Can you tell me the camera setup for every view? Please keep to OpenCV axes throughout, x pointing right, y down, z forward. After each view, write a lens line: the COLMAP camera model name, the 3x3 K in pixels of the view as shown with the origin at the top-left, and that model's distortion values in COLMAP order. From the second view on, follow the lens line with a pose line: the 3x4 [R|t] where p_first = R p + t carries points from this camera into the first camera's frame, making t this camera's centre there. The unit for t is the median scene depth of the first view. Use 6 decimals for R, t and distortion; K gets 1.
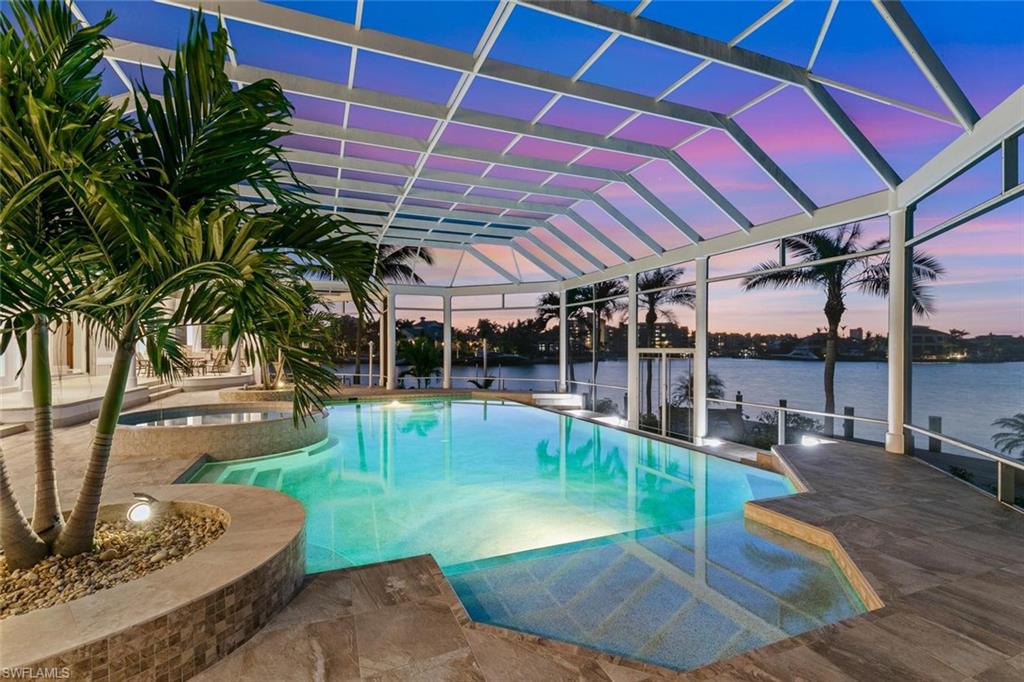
lens RADIAL K [[472.6, 0, 520.2], [0, 472.6, 348.4], [0, 0, 1]] dist [0.005808, 0.000972]
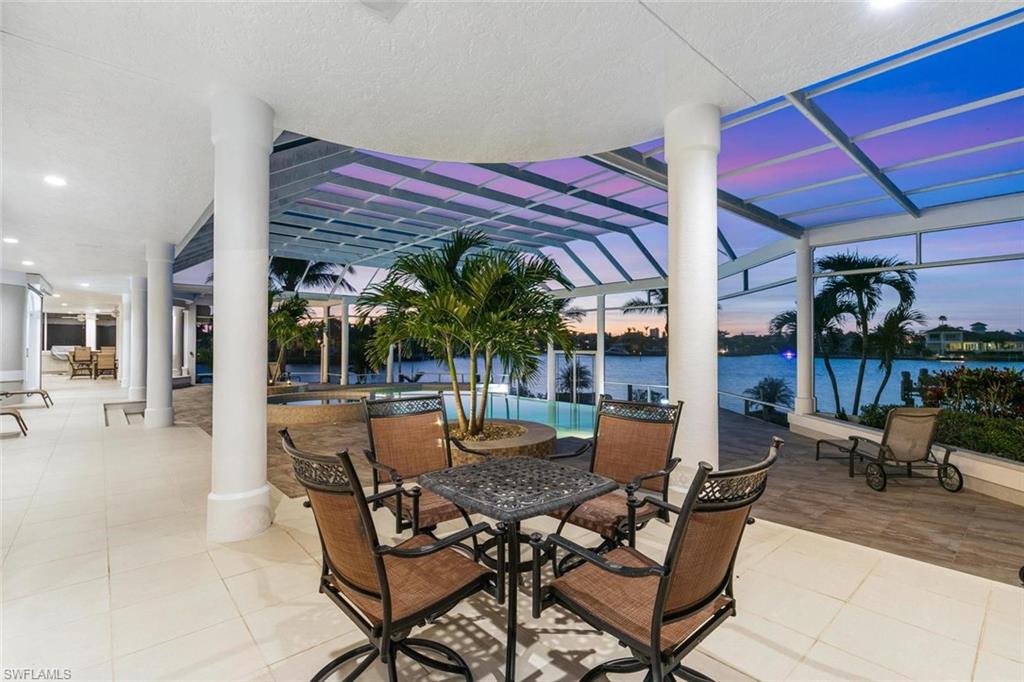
lens RADIAL K [[472.6, 0, 511.6], [0, 472.6, 338.8], [0, 0, 1]] dist [0.005808, 0.000972]
pose [[0.947289, 0.002438, 0.320371, -0.322237], [0.001812, 0.999914, -0.012966, -0.014428], [-0.320375, 0.012863, 0.947203, -0.331062]]
